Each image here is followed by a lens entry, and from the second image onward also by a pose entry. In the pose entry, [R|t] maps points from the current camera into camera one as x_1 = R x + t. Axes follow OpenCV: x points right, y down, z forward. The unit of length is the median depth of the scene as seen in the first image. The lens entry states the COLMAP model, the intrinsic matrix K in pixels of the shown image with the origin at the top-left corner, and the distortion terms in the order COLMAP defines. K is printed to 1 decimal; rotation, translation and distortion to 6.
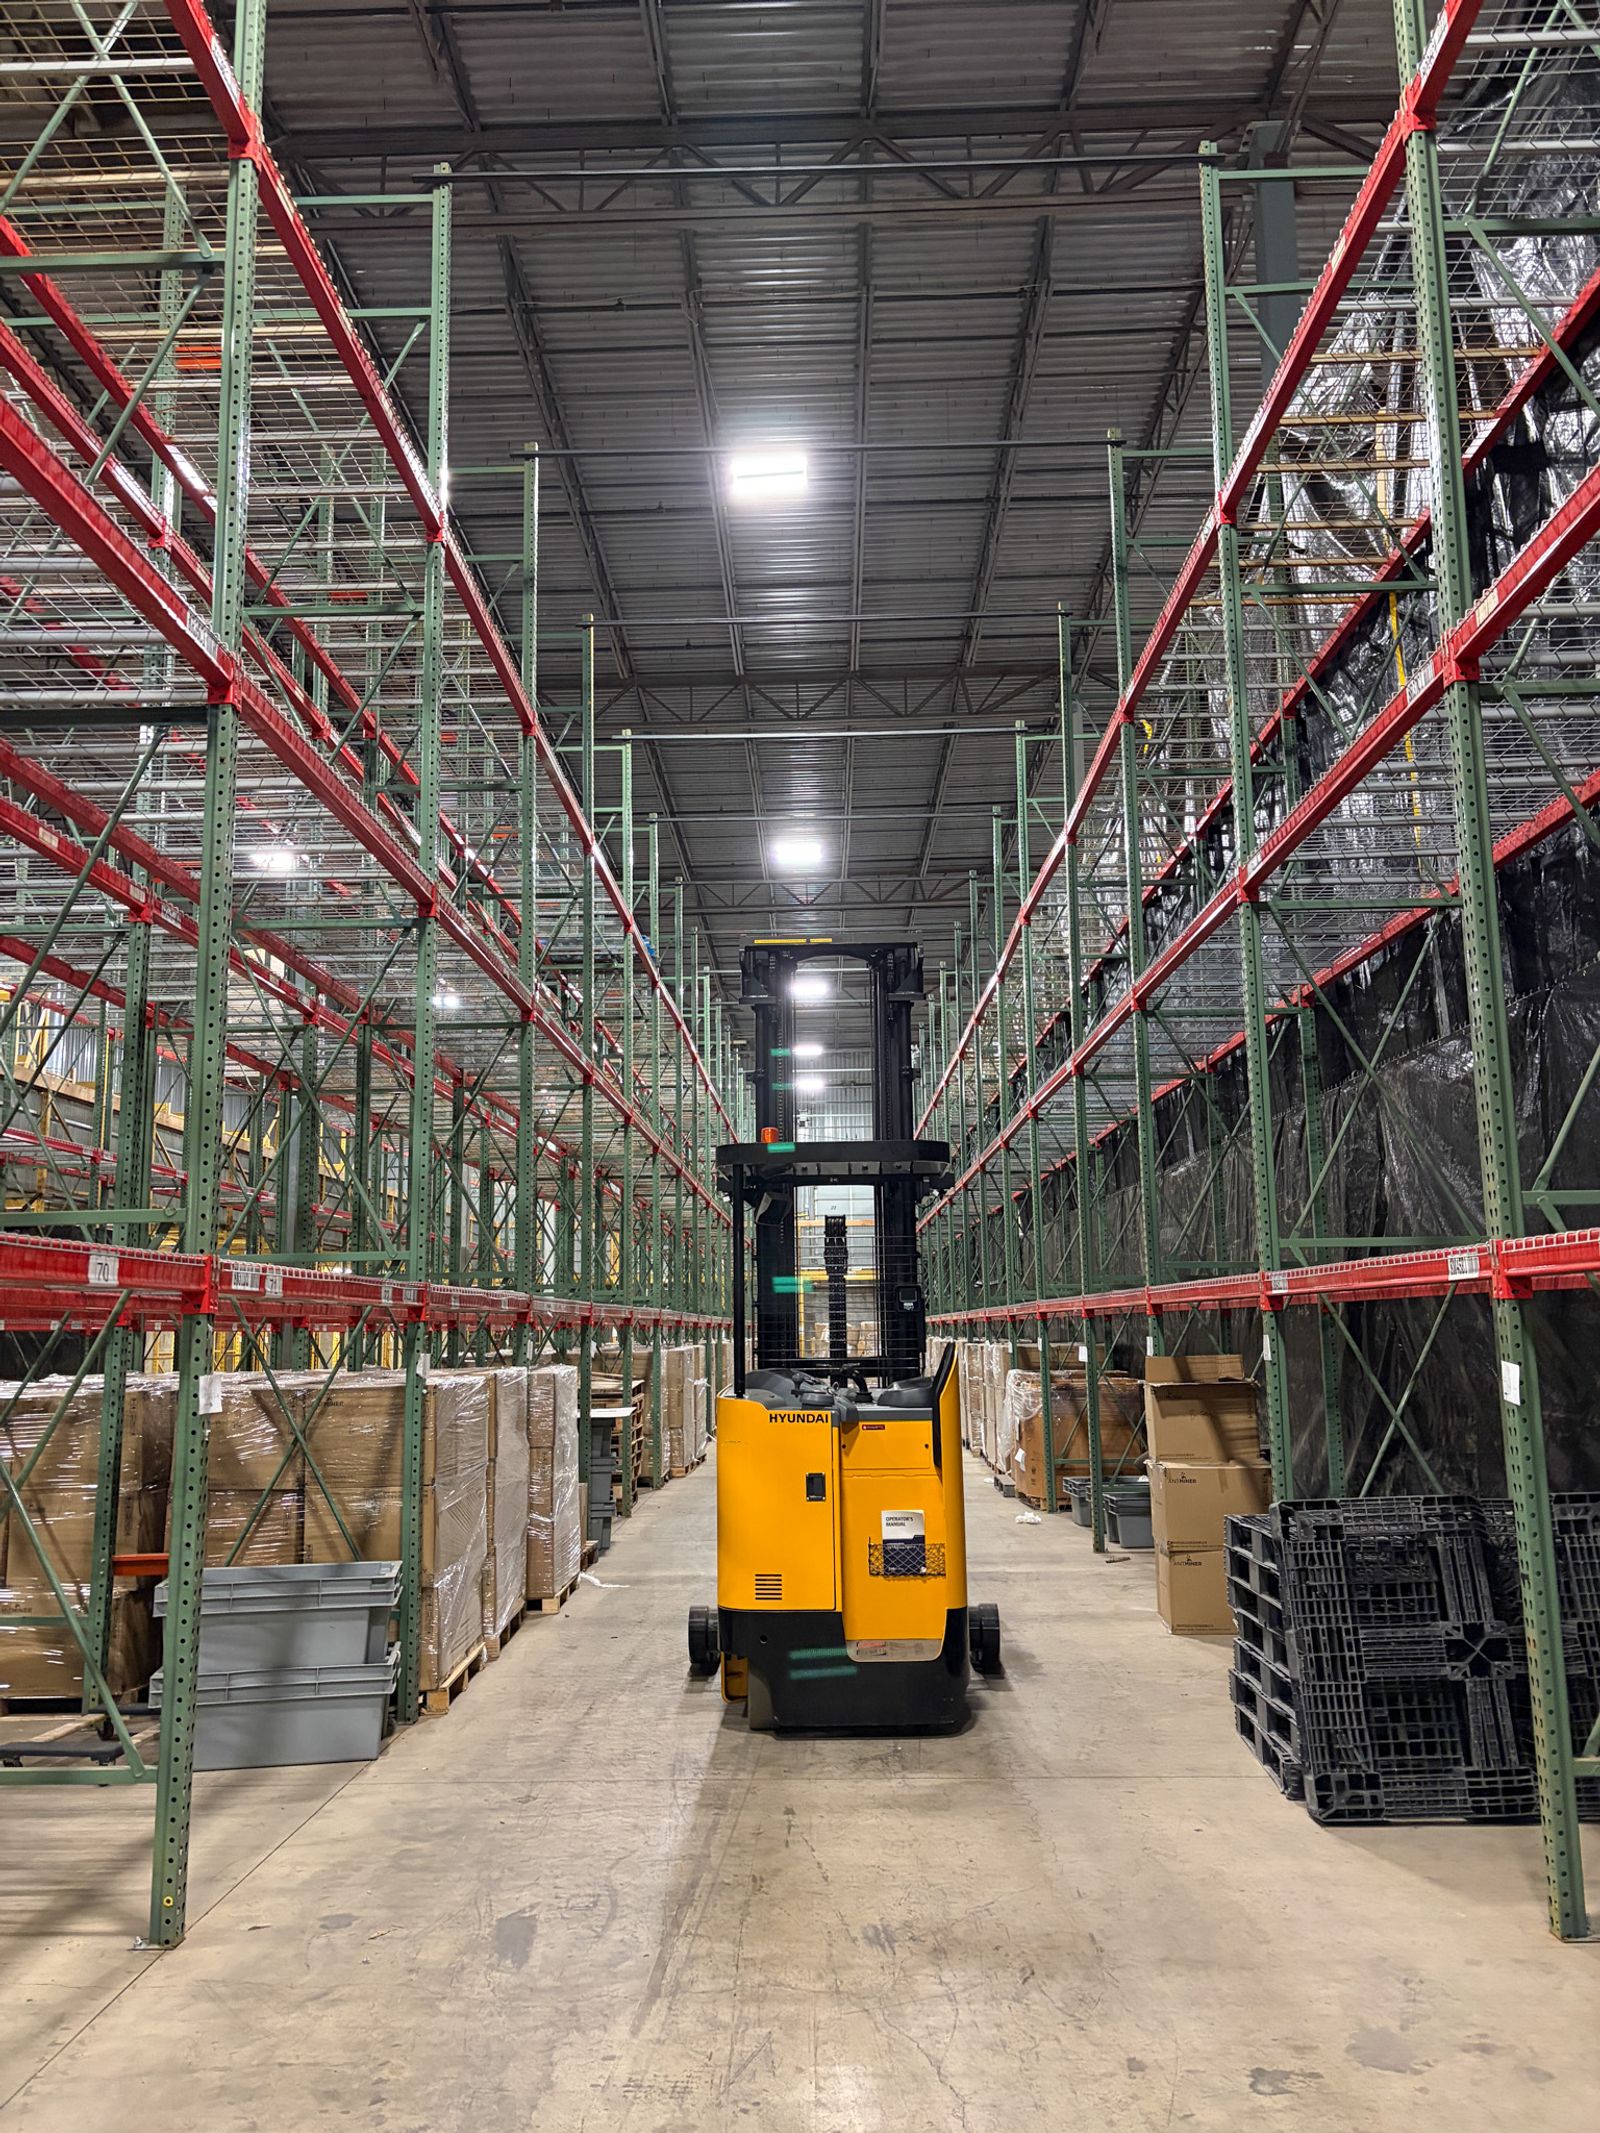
lens RADIAL K [[1622.4, 0, 807.1], [0, 1622.4, 1064.5], [0, 0, 1]] dist [0.009349, -0.017726]
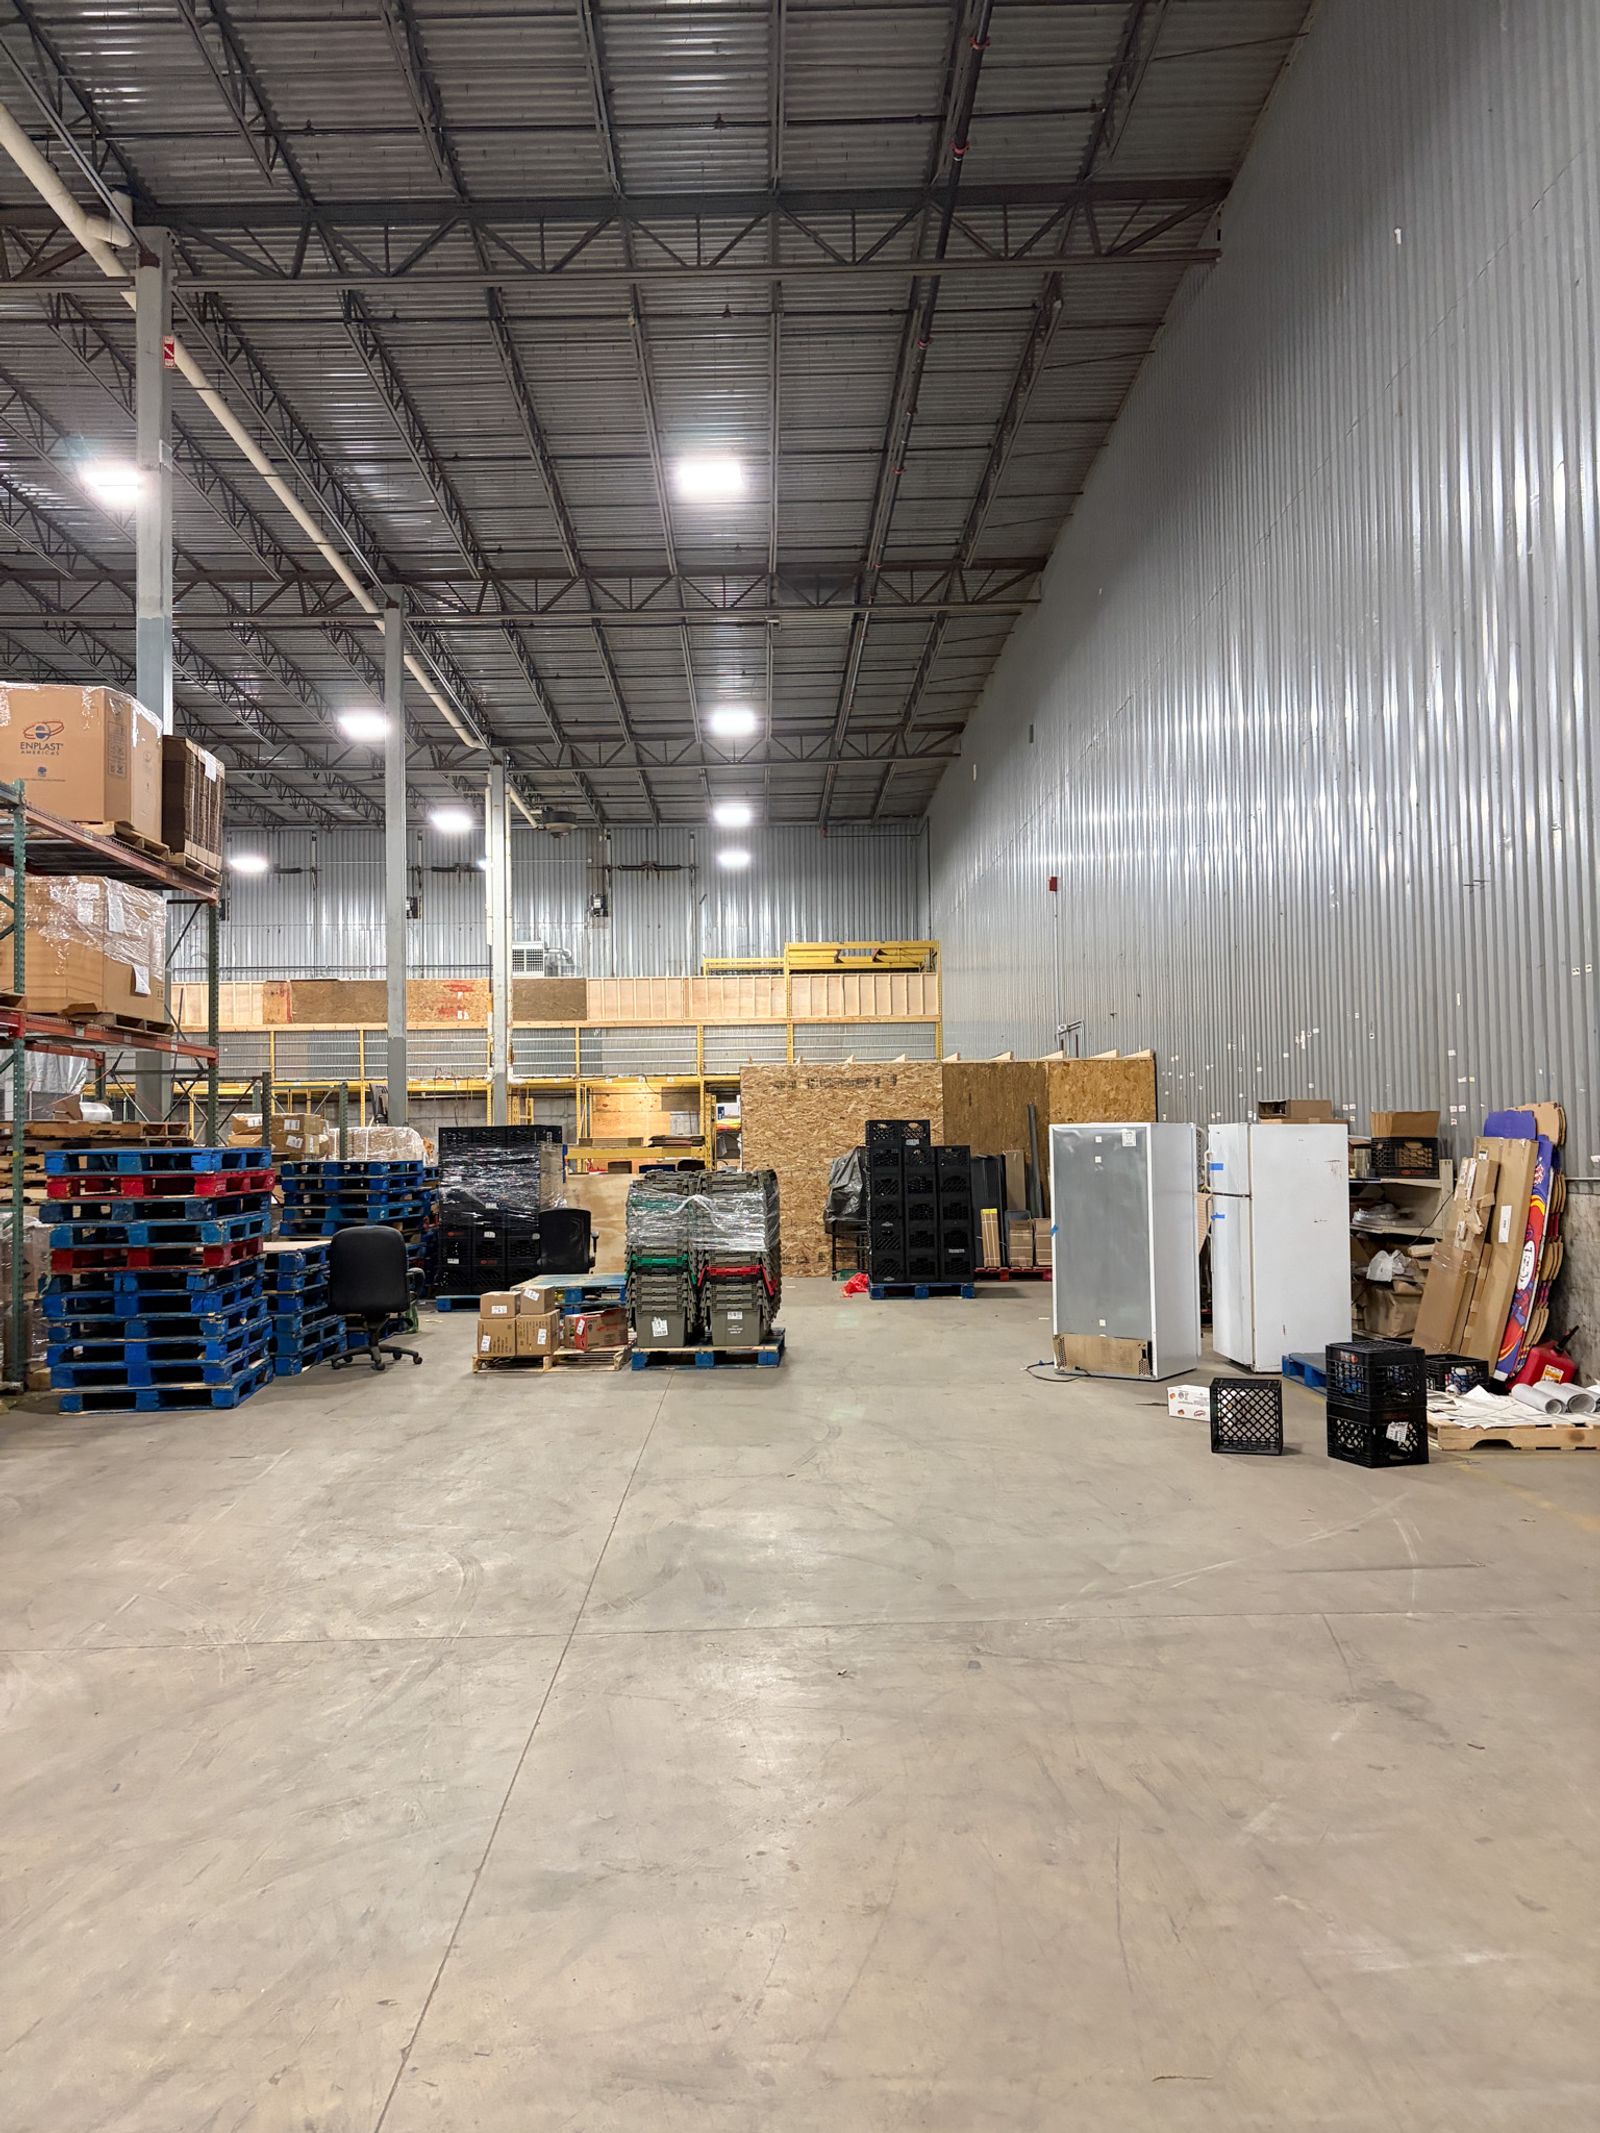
lens RADIAL K [[1622.4, 0, 799.2], [0, 1622.4, 1055.8], [0, 0, 1]] dist [0.009349, -0.017726]
pose [[0.999118, -0.017587, 0.038134, -0.003989], [0.012972, 0.992921, 0.118063, -0.051810], [-0.039941, -0.117464, 0.992274, -0.293050]]
